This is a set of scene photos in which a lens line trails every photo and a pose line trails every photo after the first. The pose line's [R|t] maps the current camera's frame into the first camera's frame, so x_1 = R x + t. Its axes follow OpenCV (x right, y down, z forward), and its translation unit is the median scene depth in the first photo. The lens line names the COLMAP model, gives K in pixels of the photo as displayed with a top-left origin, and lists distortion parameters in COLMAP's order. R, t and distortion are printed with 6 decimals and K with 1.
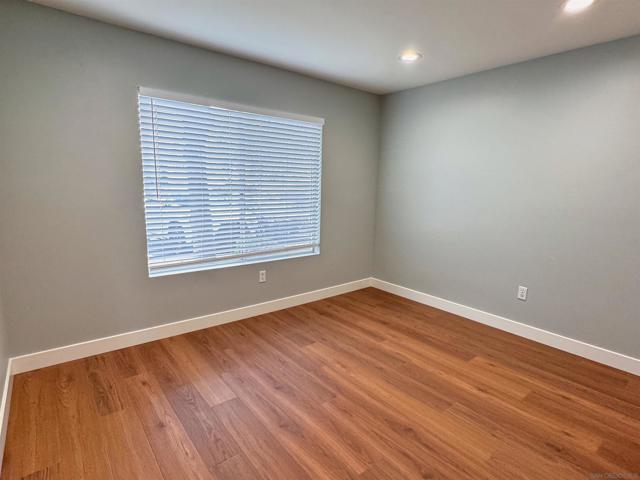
lens RADIAL K [[339.9, 0, 322.1], [0, 339.9, 241.9], [0, 0, 1]] dist [-0.003435, 0.000768]
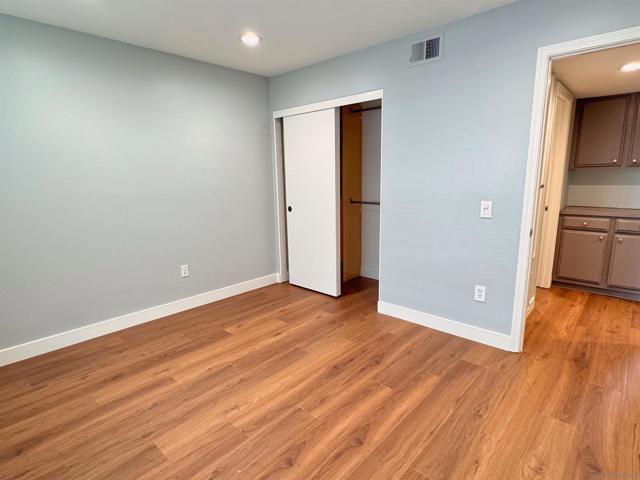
lens RADIAL K [[347.7, 0, 320.0], [0, 347.7, 240.0], [0, 0, 1]] dist [-0.000022, 0.000629]
pose [[-0.140265, -0.205668, 0.968518, -0.662502], [0.182583, 0.956039, 0.229461, -0.151848], [-0.973134, 0.209020, -0.096548, 0.808986]]
